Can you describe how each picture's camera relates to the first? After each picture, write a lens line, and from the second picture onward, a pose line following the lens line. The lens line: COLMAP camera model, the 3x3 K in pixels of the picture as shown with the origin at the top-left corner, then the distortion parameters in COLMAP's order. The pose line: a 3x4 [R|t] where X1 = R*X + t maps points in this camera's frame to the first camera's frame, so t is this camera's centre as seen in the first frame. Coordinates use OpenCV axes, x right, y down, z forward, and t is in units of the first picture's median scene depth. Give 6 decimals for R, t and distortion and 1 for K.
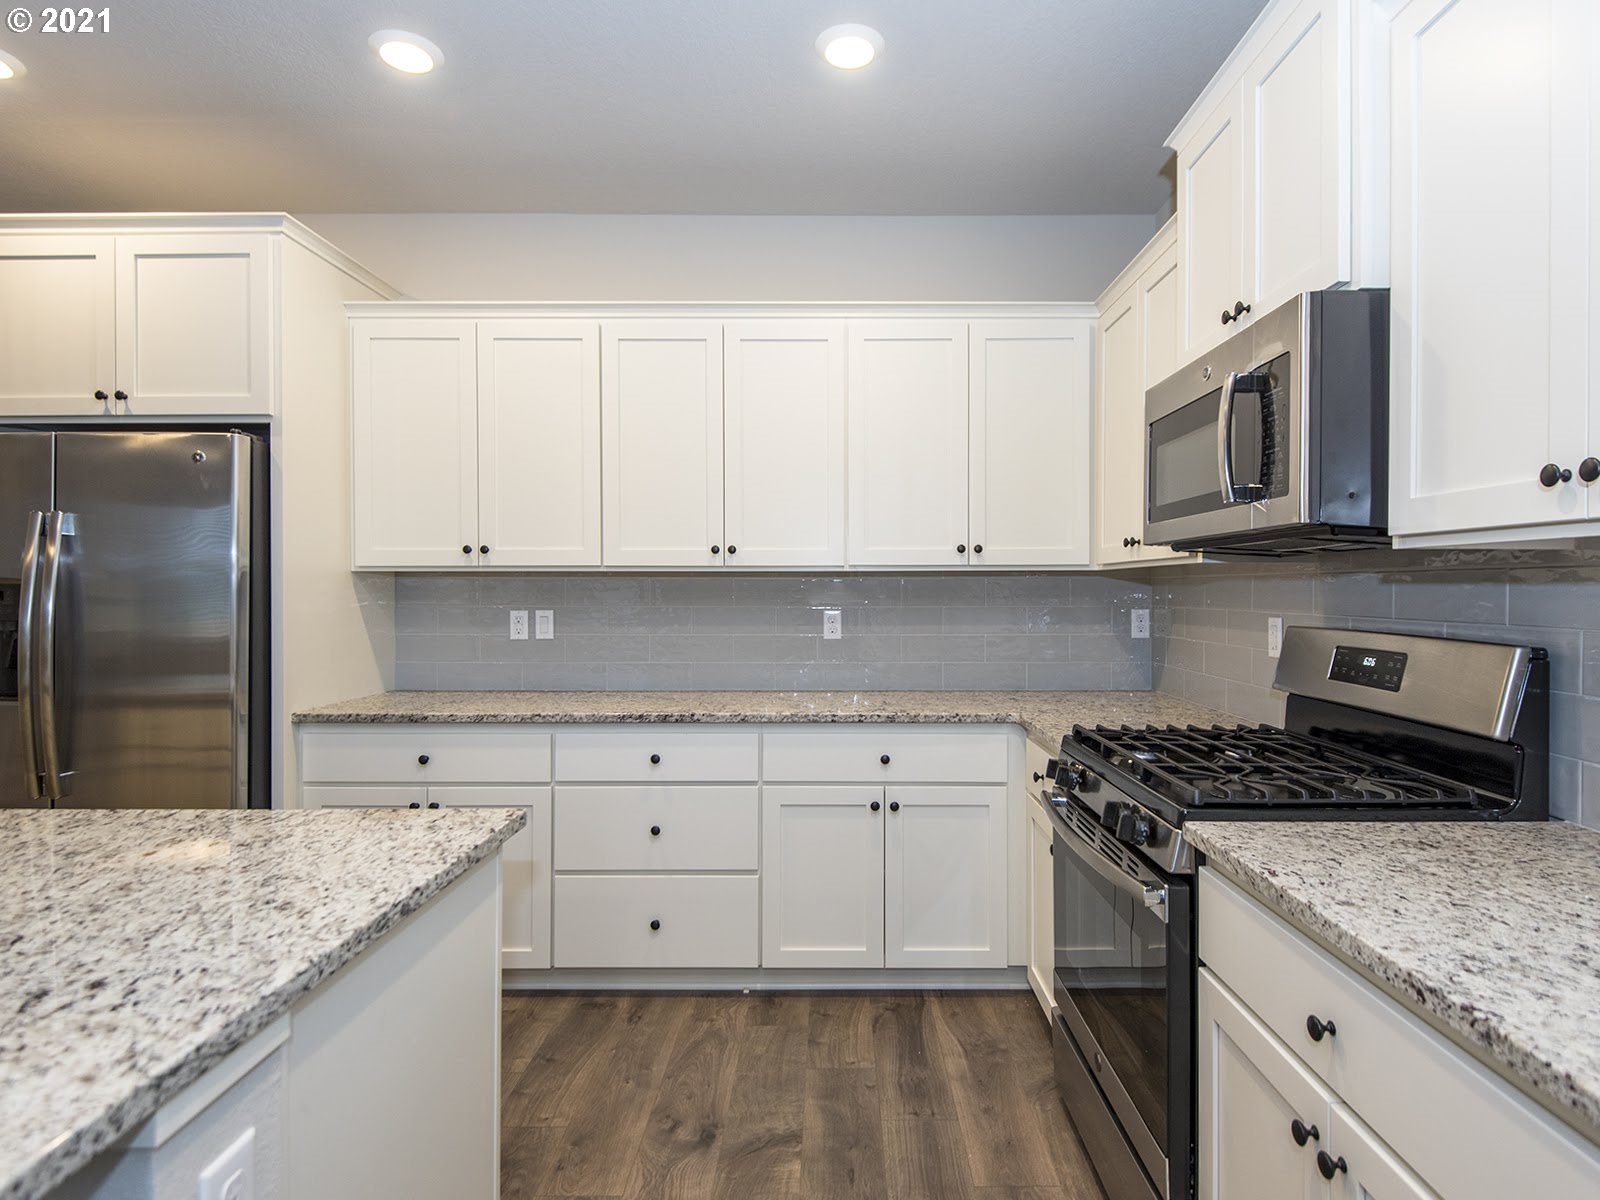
lens RADIAL K [[893.4, 0, 833.0], [0, 893.4, 589.8], [0, 0, 1]] dist [0.000119, -0.000653]
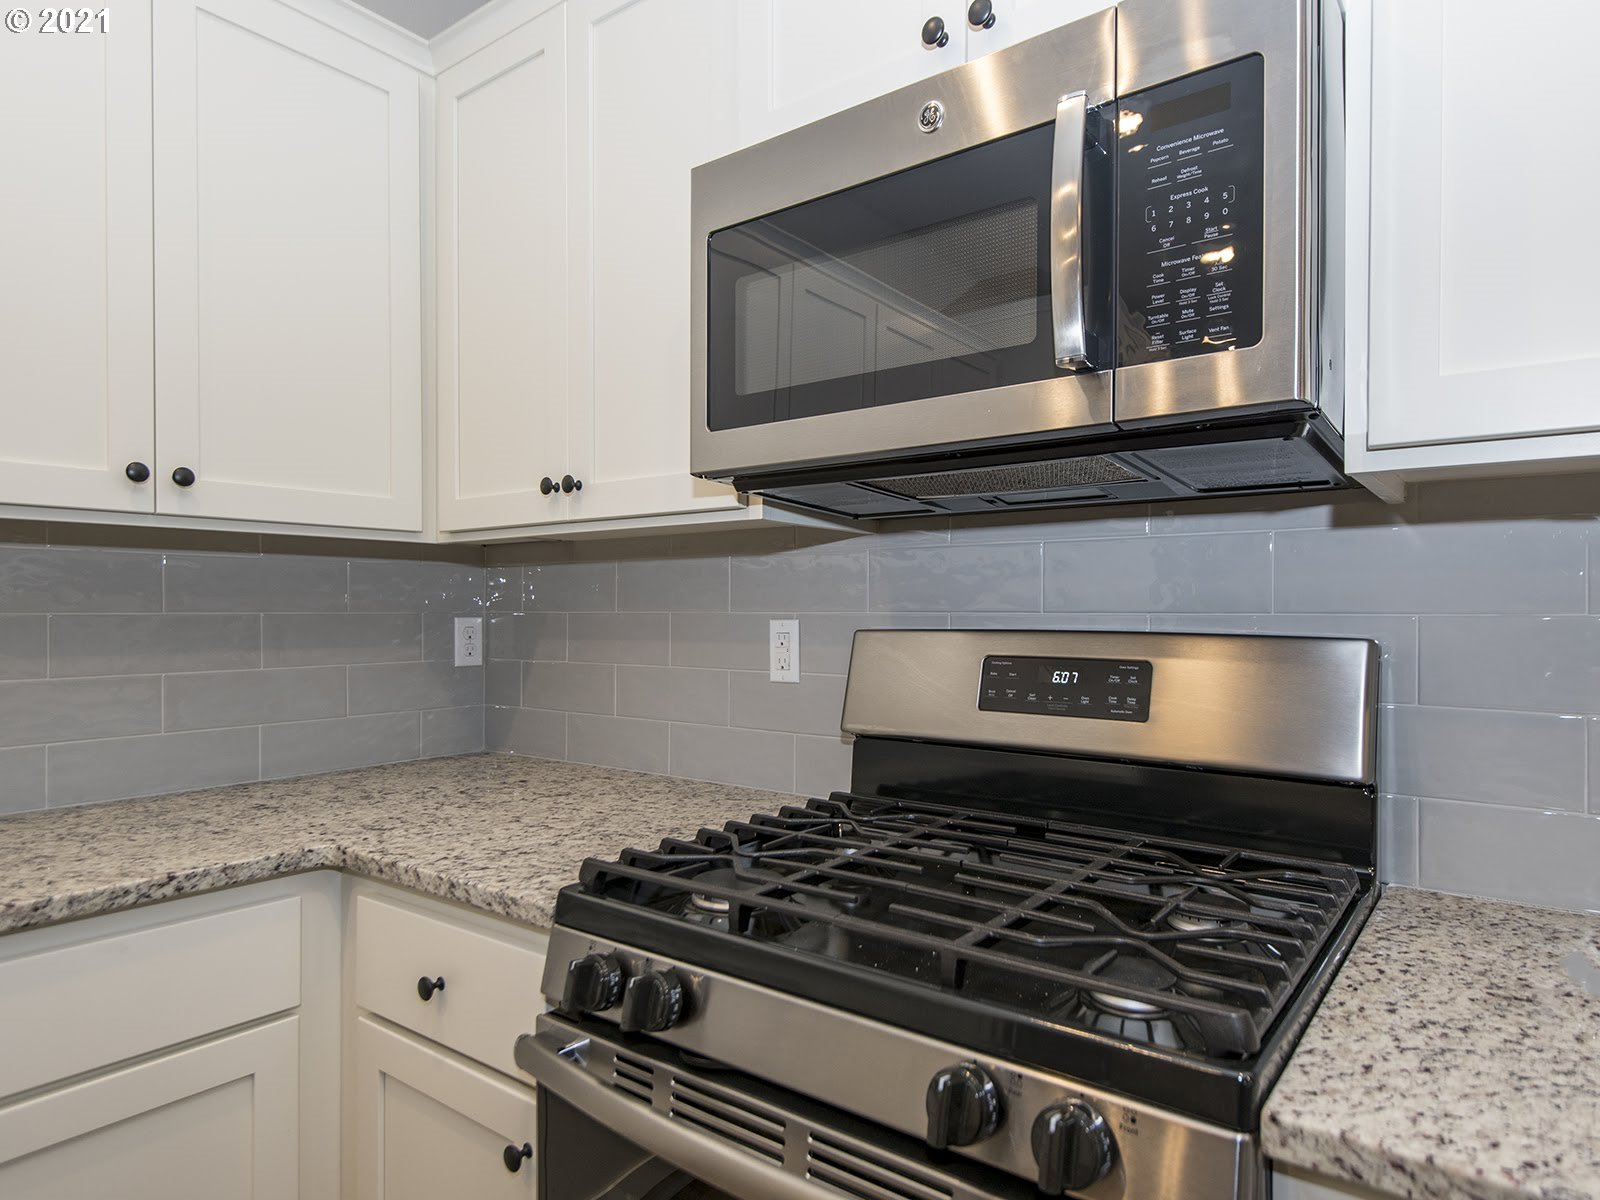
lens RADIAL K [[946.8, 0, 842.8], [0, 946.8, 614.6], [0, 0, 1]] dist [0.023800, -0.001627]
pose [[0.590440, -0.000973, 0.807081, -0.028245], [0.002790, 0.999996, -0.000835, 0.025734], [-0.807077, 0.002745, 0.590440, 0.523809]]
